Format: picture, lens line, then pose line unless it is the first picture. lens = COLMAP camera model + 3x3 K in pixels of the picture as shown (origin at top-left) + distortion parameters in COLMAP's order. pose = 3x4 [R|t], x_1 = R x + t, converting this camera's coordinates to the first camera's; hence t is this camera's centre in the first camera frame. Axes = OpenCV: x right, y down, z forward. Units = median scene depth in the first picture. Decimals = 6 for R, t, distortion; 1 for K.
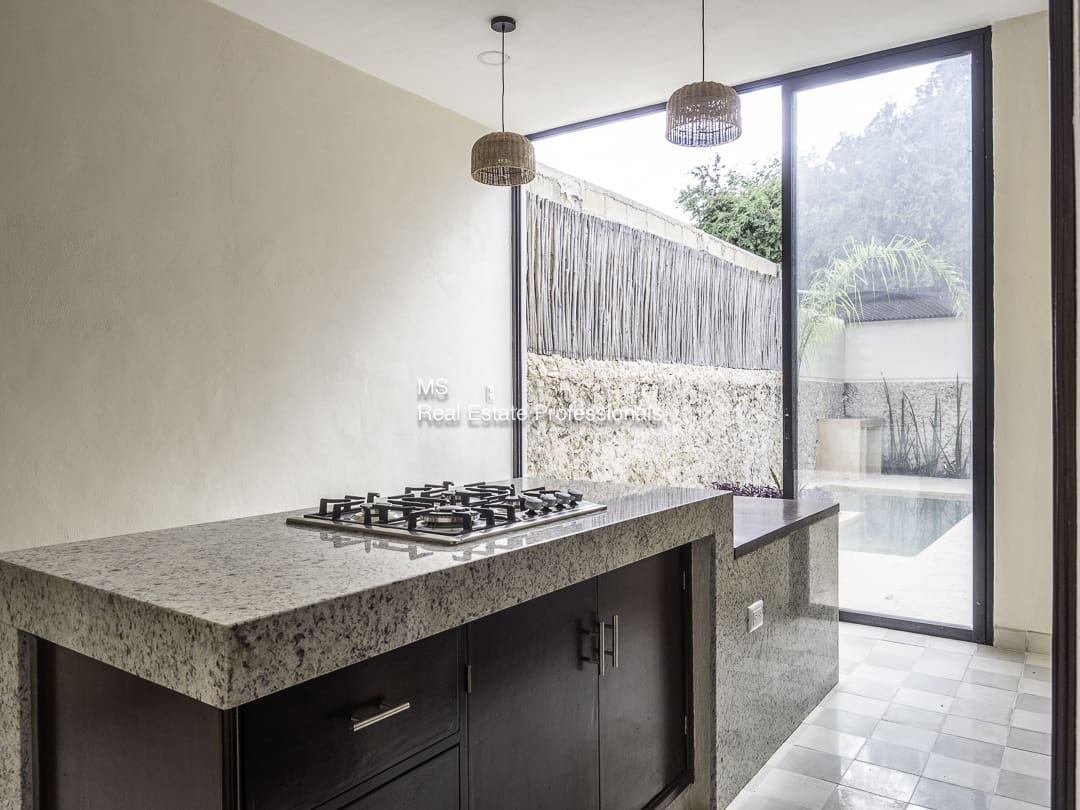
lens RADIAL K [[785.6, 0, 540.0], [0, 785.6, 405.0], [0, 0, 1]] dist [-0.022467, -0.000051]
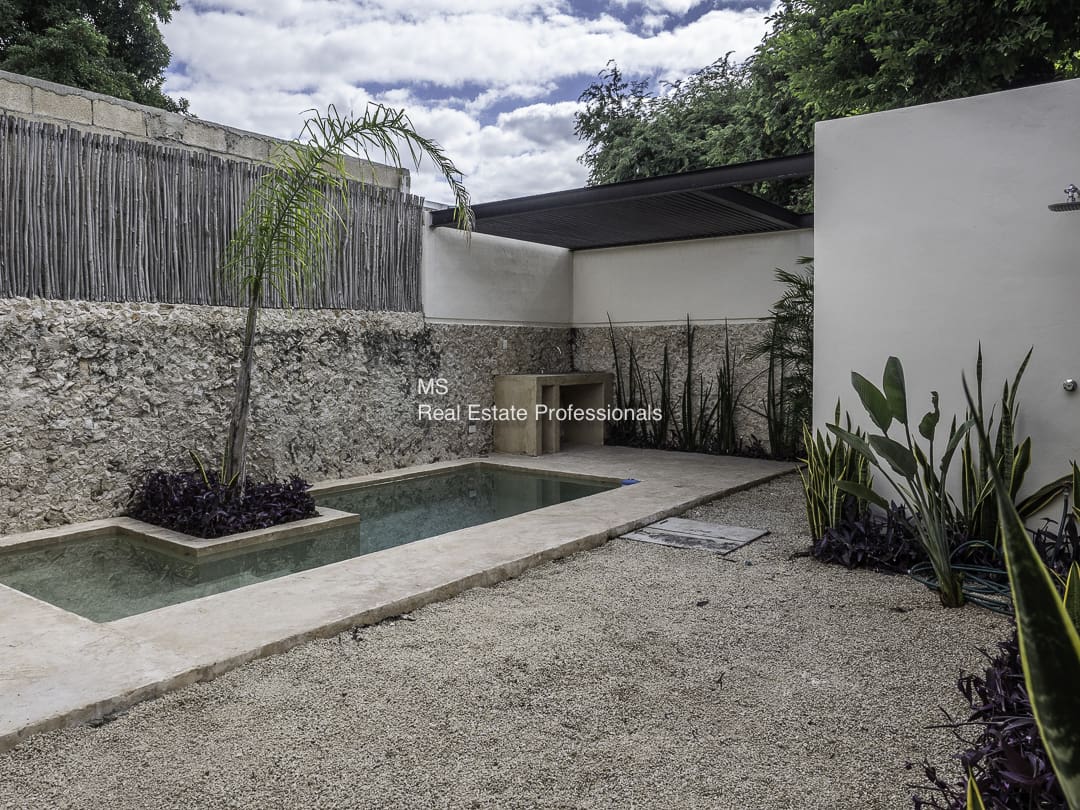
lens RADIAL K [[785.6, 0, 540.0], [0, 785.6, 405.0], [0, 0, 1]] dist [-0.022467, -0.000051]
pose [[0.999322, -0.001733, -0.036770, 0.390284], [0.004050, 0.998004, 0.063022, -0.000909], [0.036587, -0.063128, 0.997335, 0.213850]]
